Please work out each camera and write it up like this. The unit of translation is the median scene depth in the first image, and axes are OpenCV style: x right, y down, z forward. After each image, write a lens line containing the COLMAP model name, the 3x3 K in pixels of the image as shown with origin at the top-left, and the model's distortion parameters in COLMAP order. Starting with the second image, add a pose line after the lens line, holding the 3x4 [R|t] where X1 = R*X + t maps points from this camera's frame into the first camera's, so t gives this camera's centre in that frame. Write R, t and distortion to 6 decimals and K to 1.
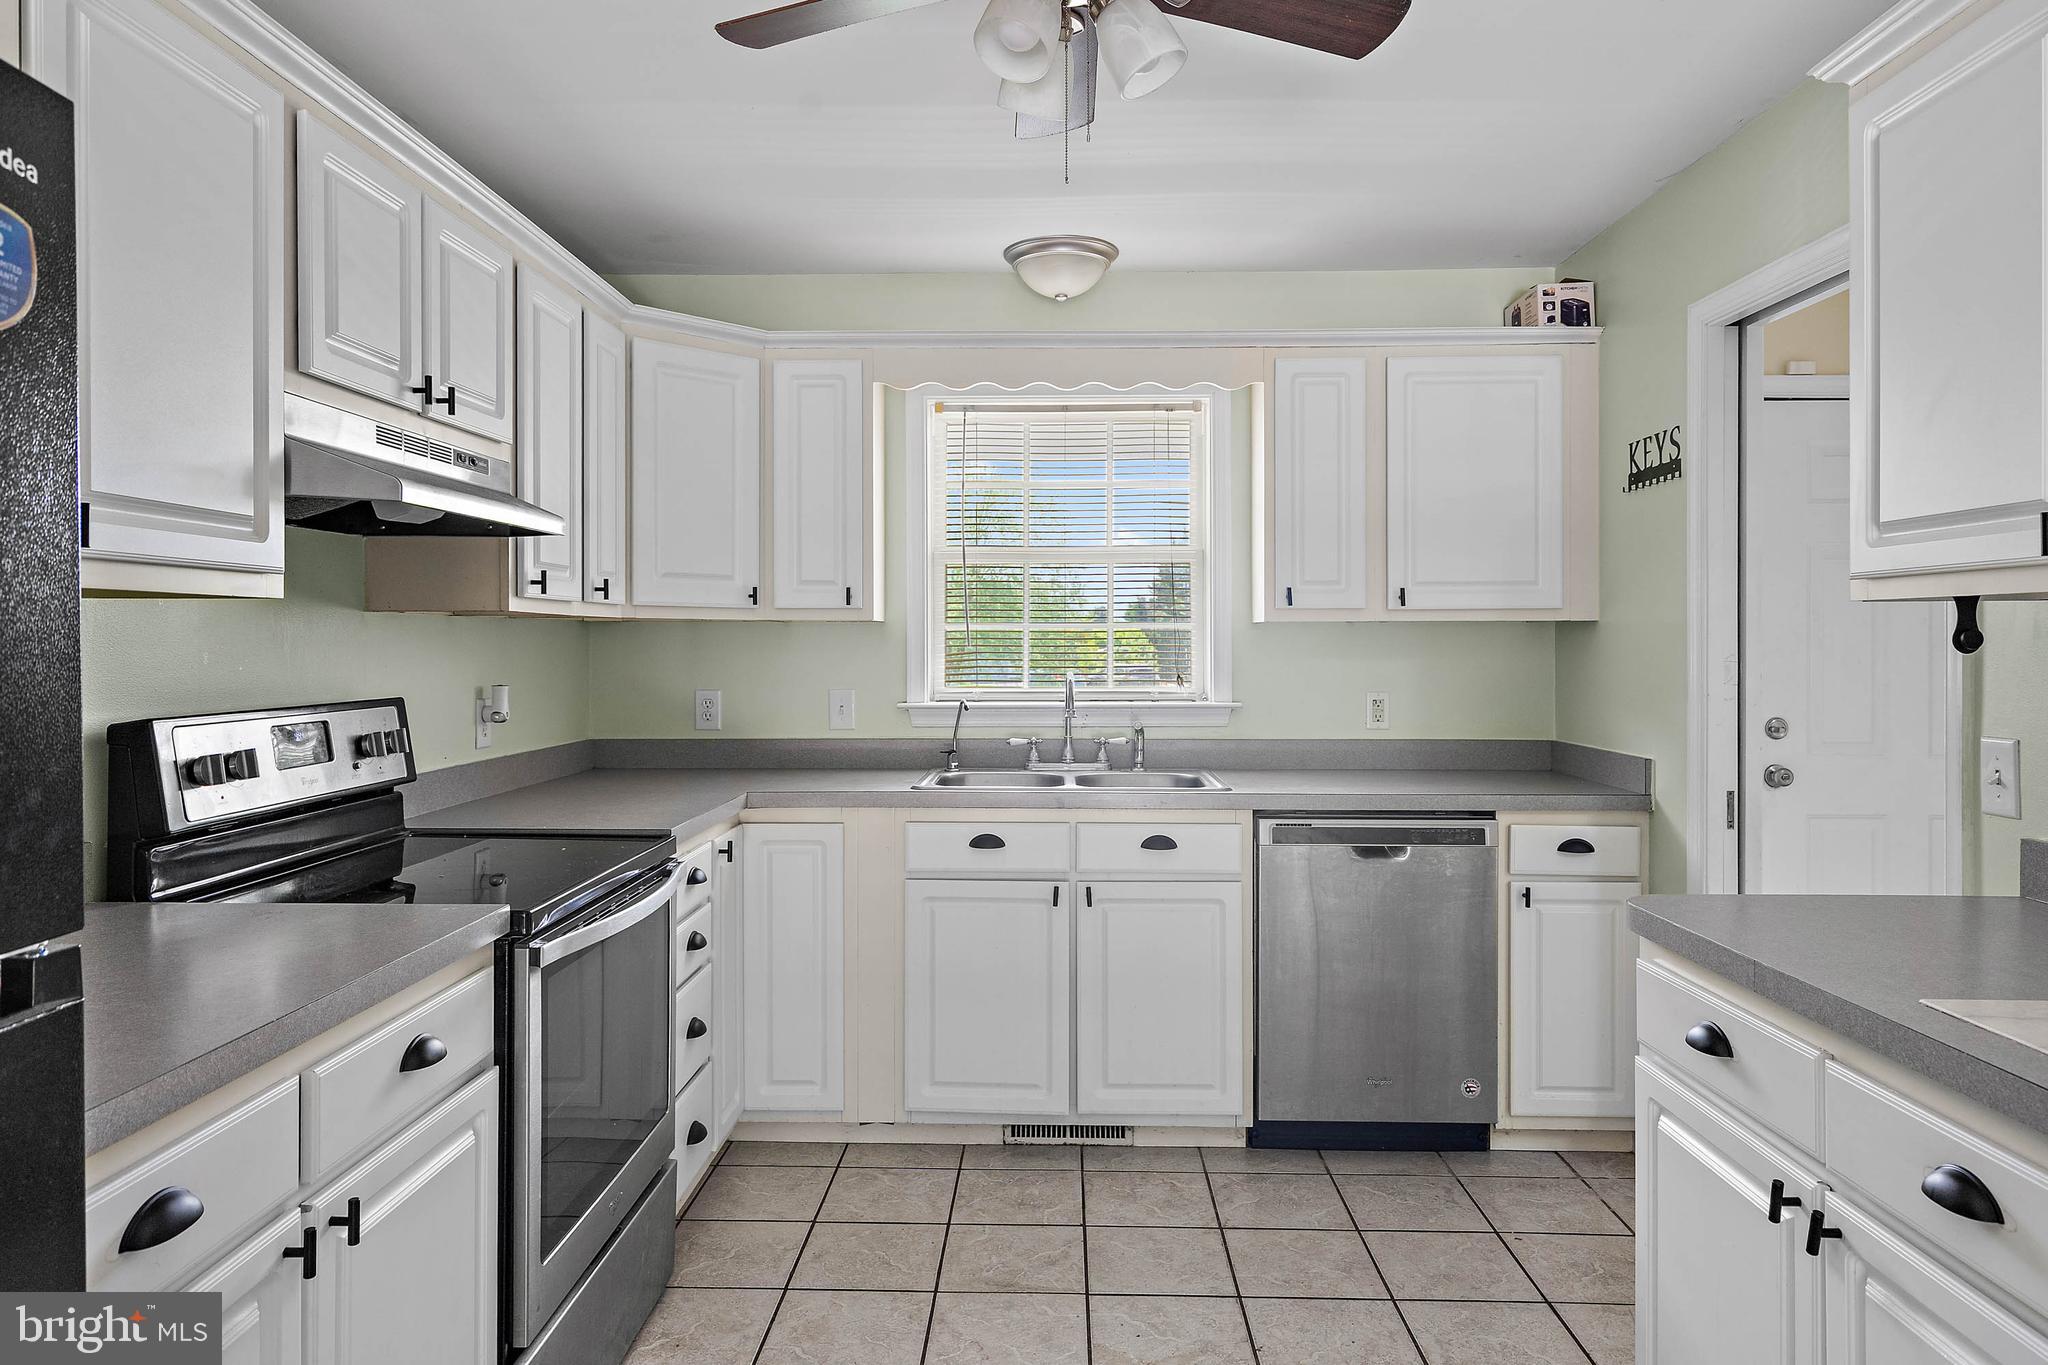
lens RADIAL K [[1302.8, 0, 1024.0], [0, 1302.8, 682.5], [0, 0, 1]] dist [0.000758, -0.000007]
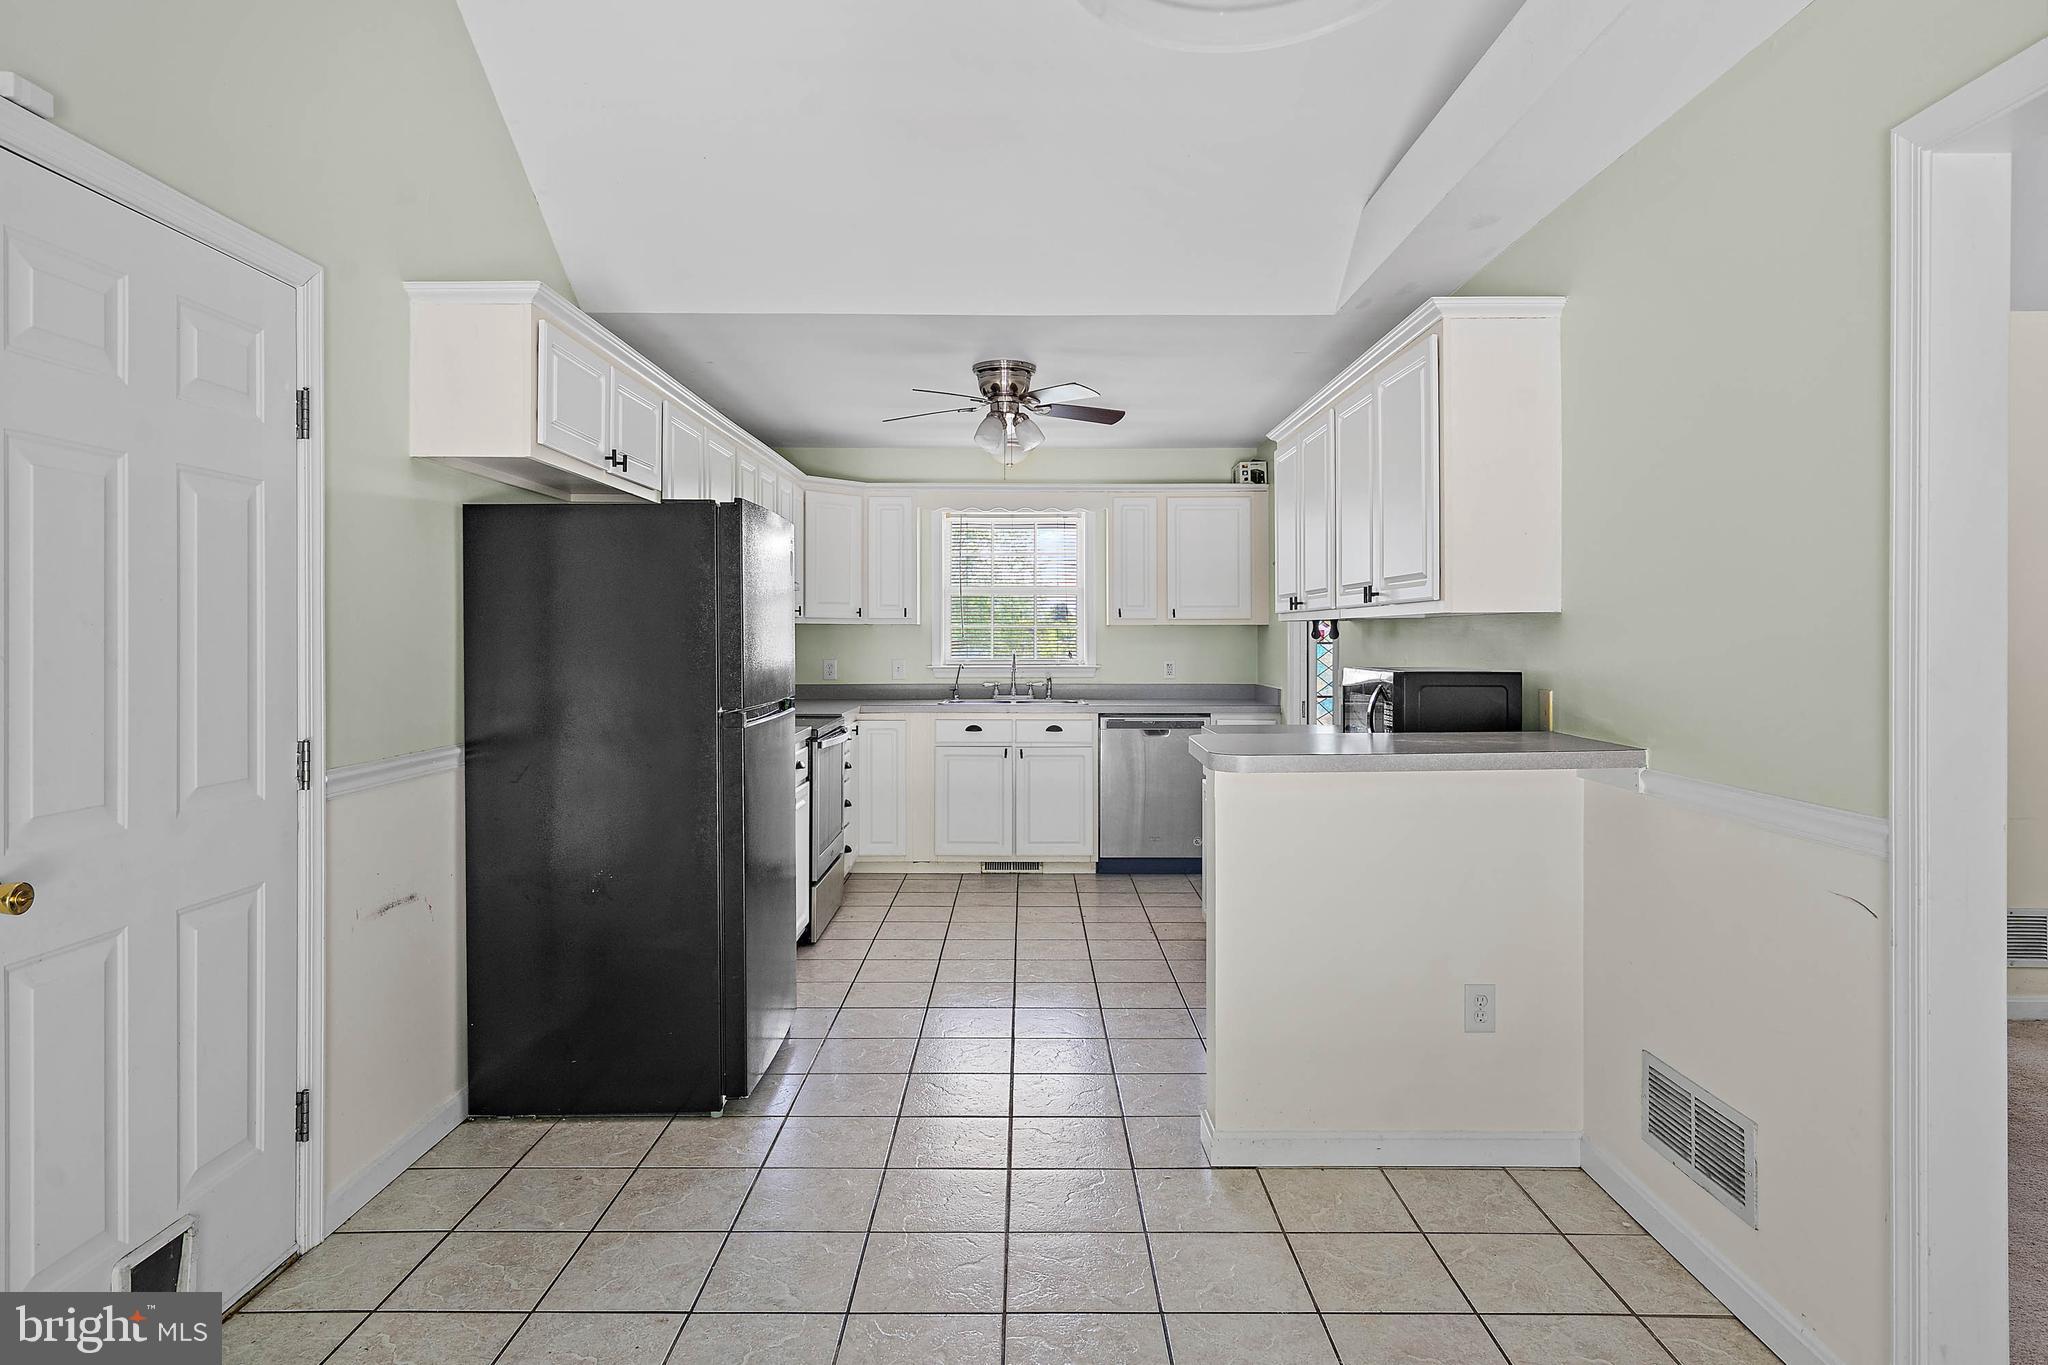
lens RADIAL K [[1178.5, 0, 1029.9], [0, 1178.5, 638.2], [0, 0, 1]] dist [0.001250, -0.000168]
pose [[0.999549, 0.000597, 0.030011, 0.005563], [0.000214, 0.999635, -0.026999, 0.025515], [-0.030016, 0.026994, 0.999185, -0.901042]]
